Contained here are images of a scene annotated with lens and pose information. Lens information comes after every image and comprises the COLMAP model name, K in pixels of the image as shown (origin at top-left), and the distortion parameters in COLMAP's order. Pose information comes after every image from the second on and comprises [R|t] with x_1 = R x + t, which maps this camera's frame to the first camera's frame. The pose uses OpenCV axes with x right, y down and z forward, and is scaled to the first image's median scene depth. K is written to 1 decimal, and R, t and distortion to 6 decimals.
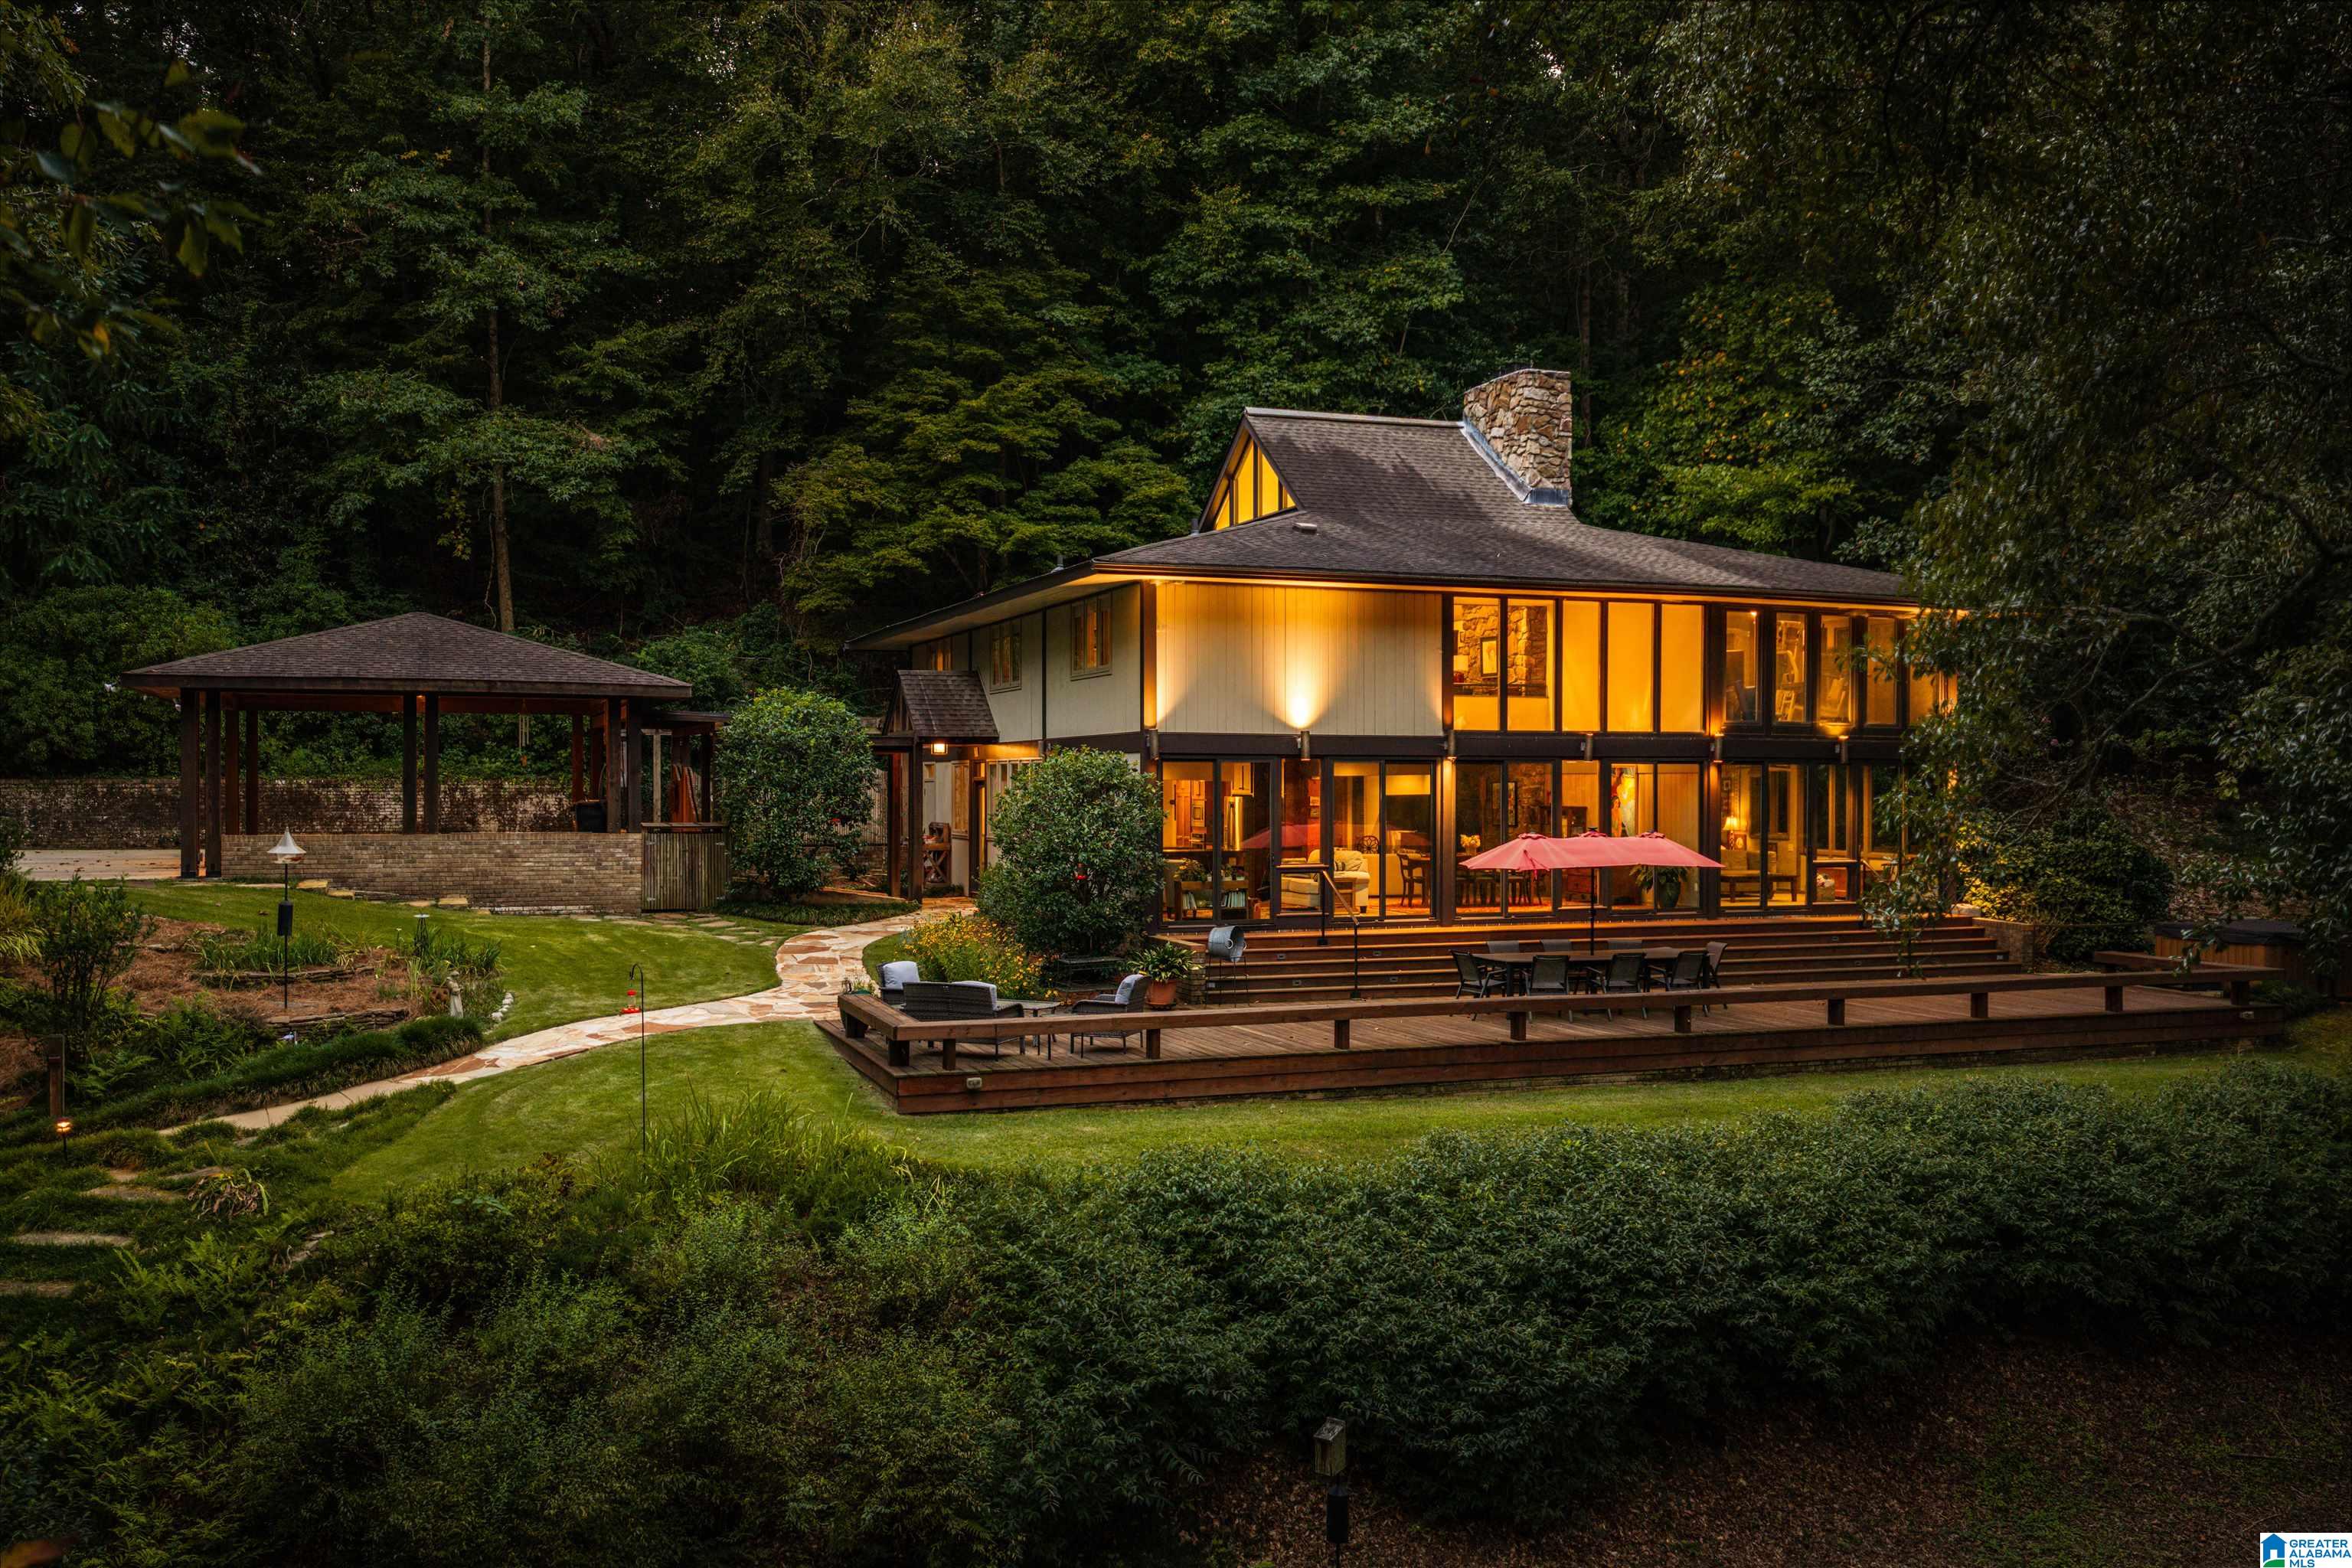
lens RADIAL K [[1966.1, 0, 1176.0], [0, 1966.1, 784.0], [0, 0, 1]] dist [0.013094, -0.032972]
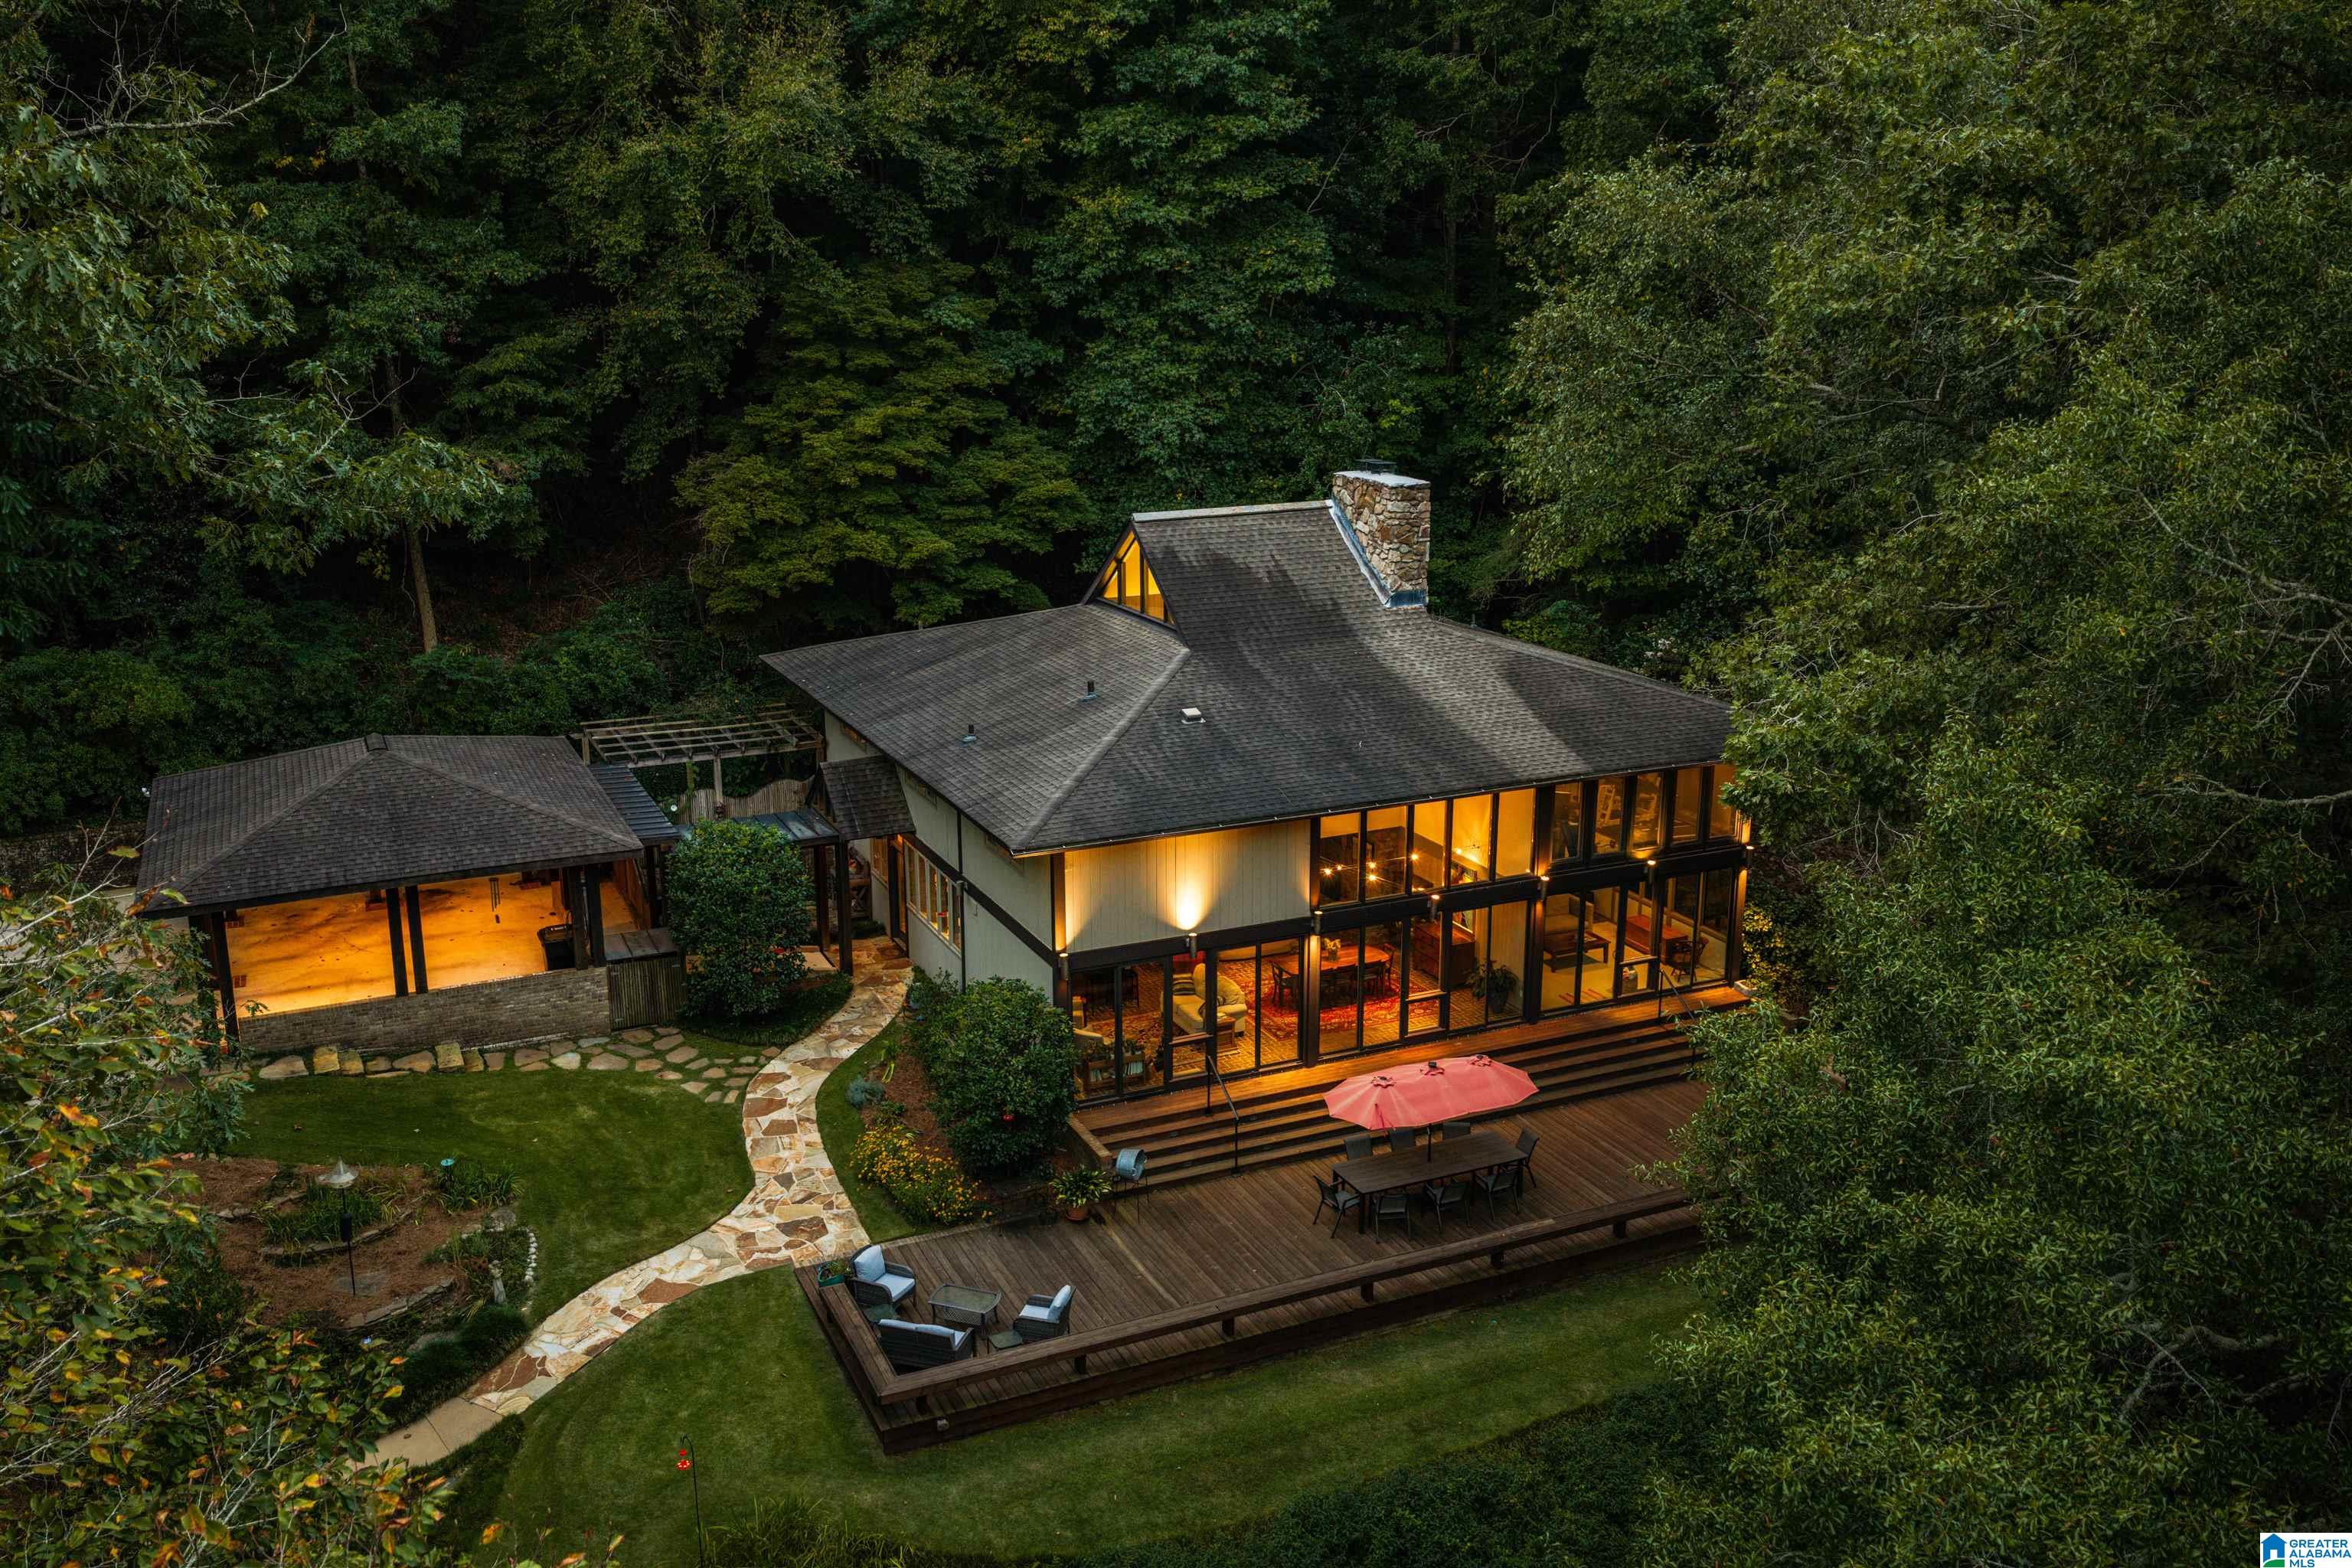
lens RADIAL K [[1975.7, 0, 1179.8], [0, 1975.7, 746.0], [0, 0, 1]] dist [0.005997, -0.016617]
pose [[0.997432, -0.020173, 0.068723, -0.015986], [0.002597, 0.969069, 0.246775, -0.339866], [-0.071575, -0.245963, 0.966633, -0.083454]]
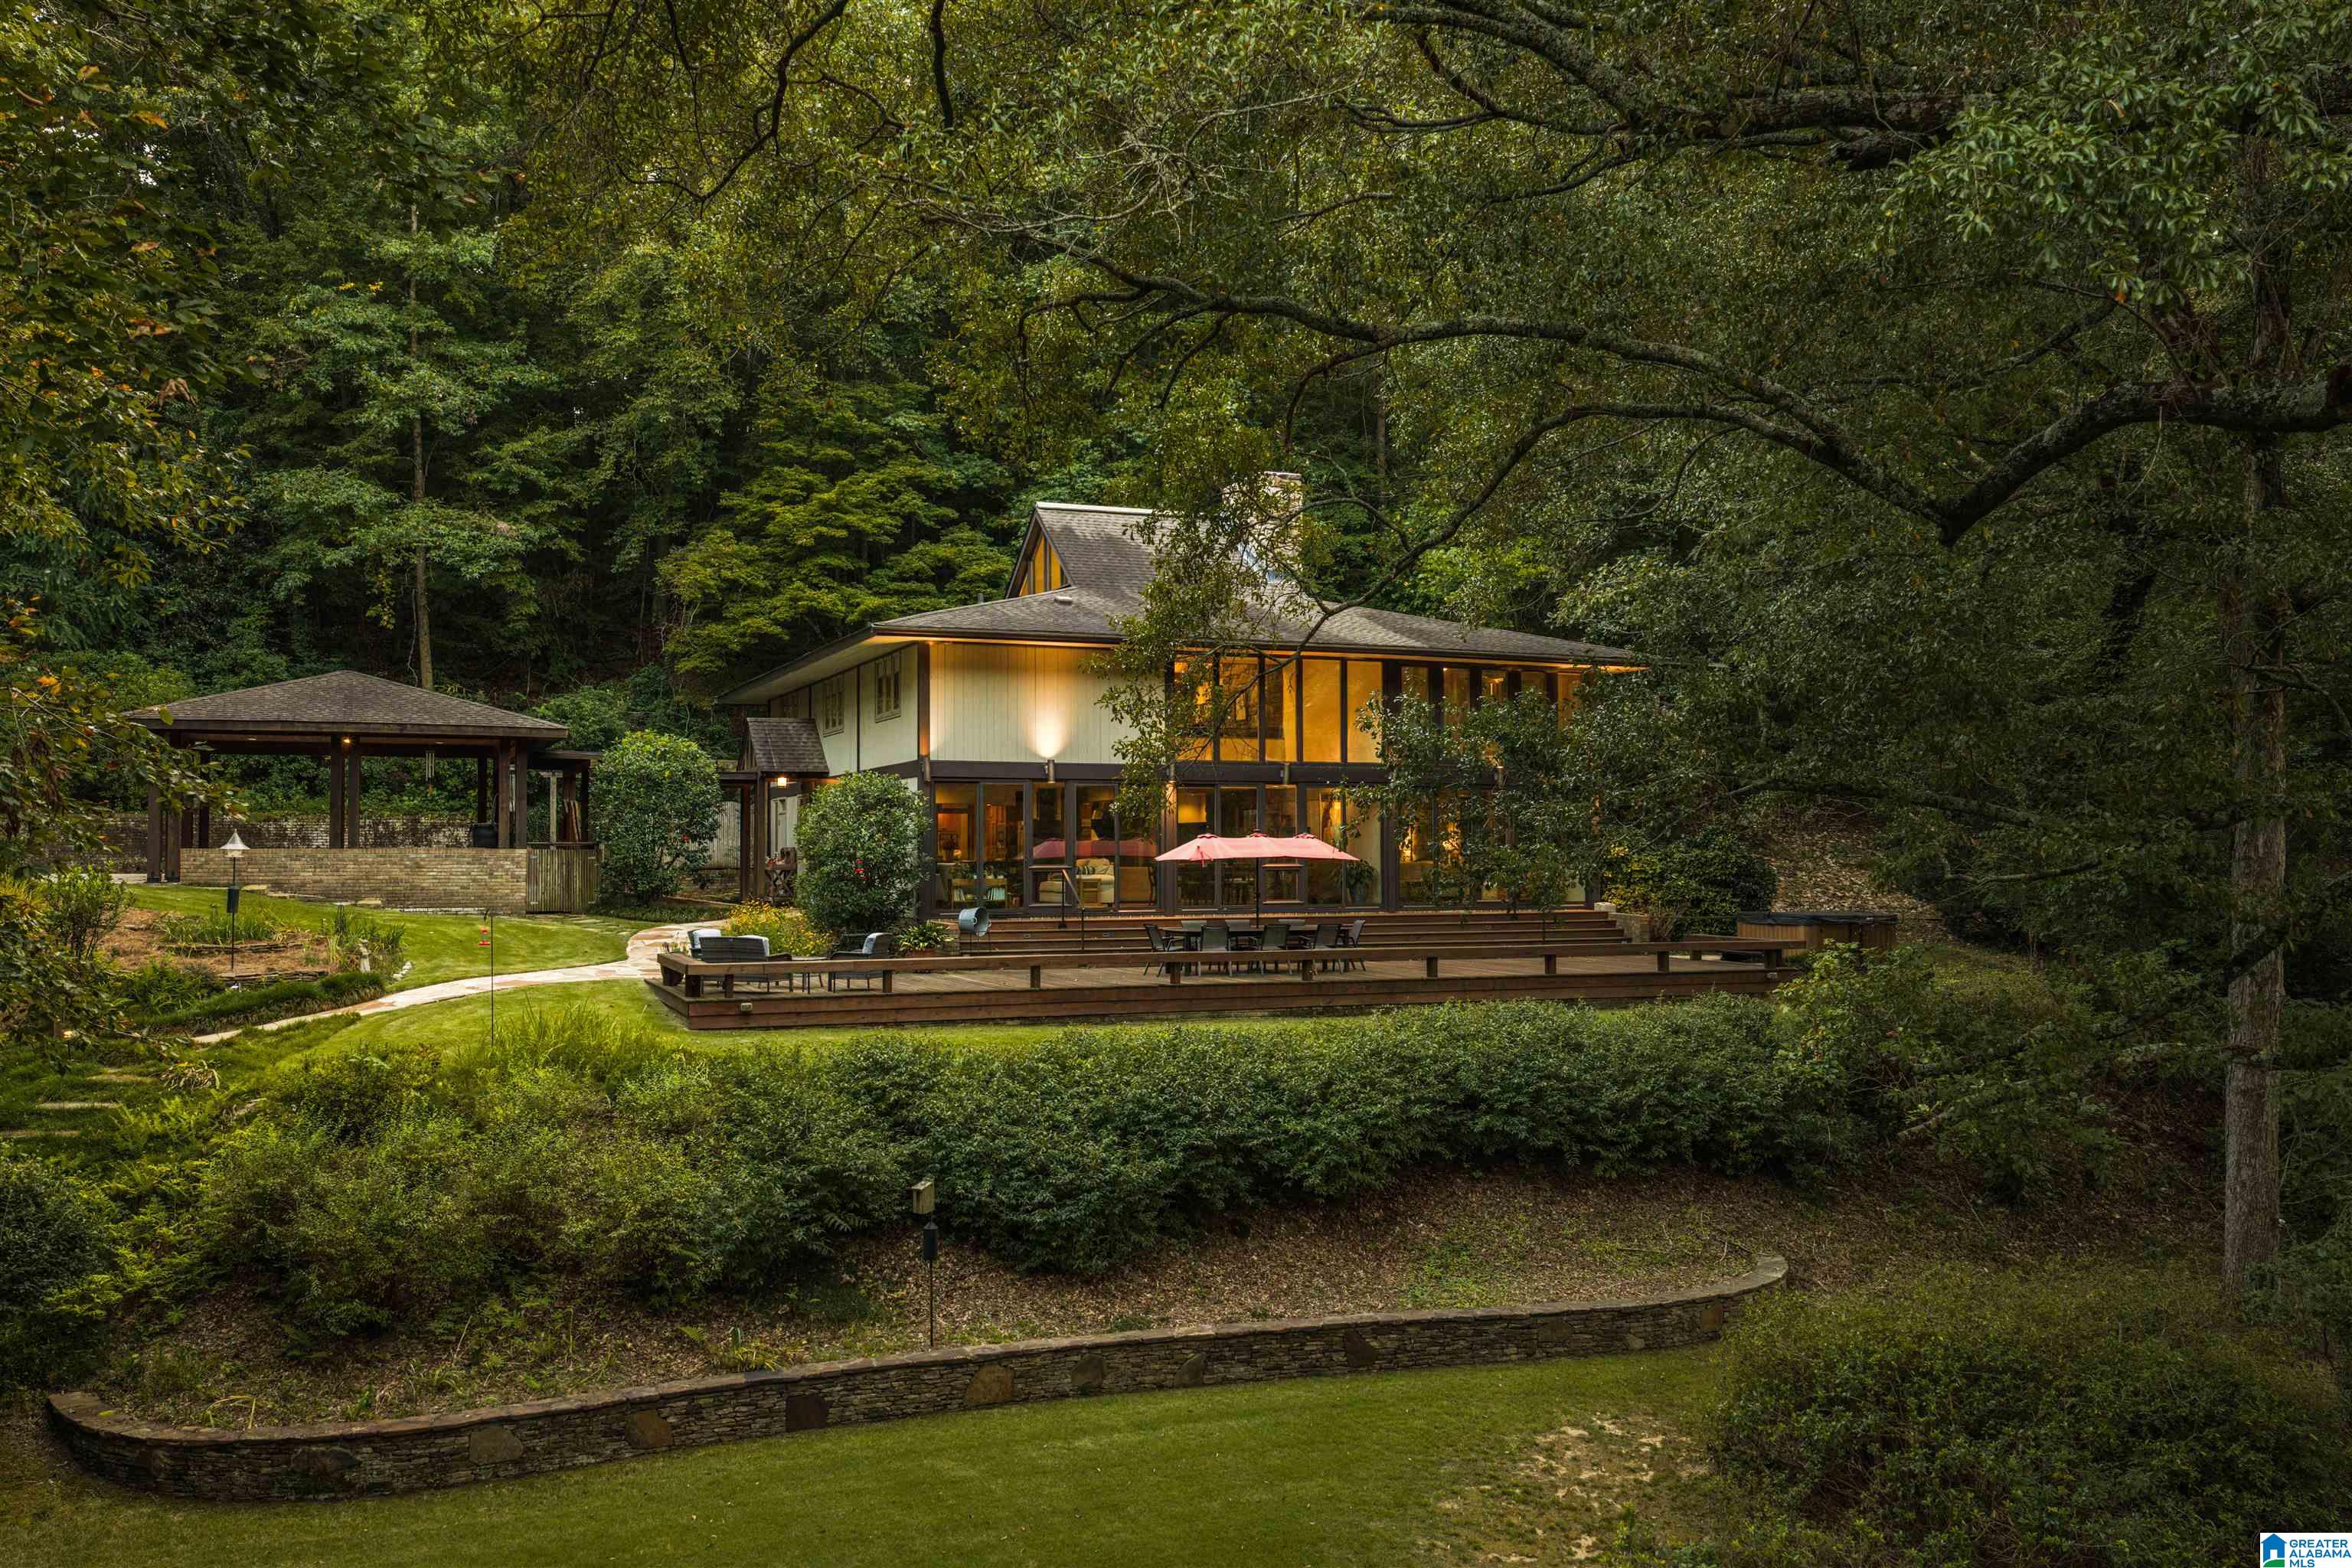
lens RADIAL K [[1962.6, 0, 1186.2], [0, 1962.6, 776.9], [0, 0, 1]] dist [0.004423, -0.021422]
pose [[0.999554, -0.003547, 0.029644, 0.092555], [0.004757, 0.999154, -0.040839, 0.028915], [-0.029474, 0.040962, 0.998726, -0.211109]]
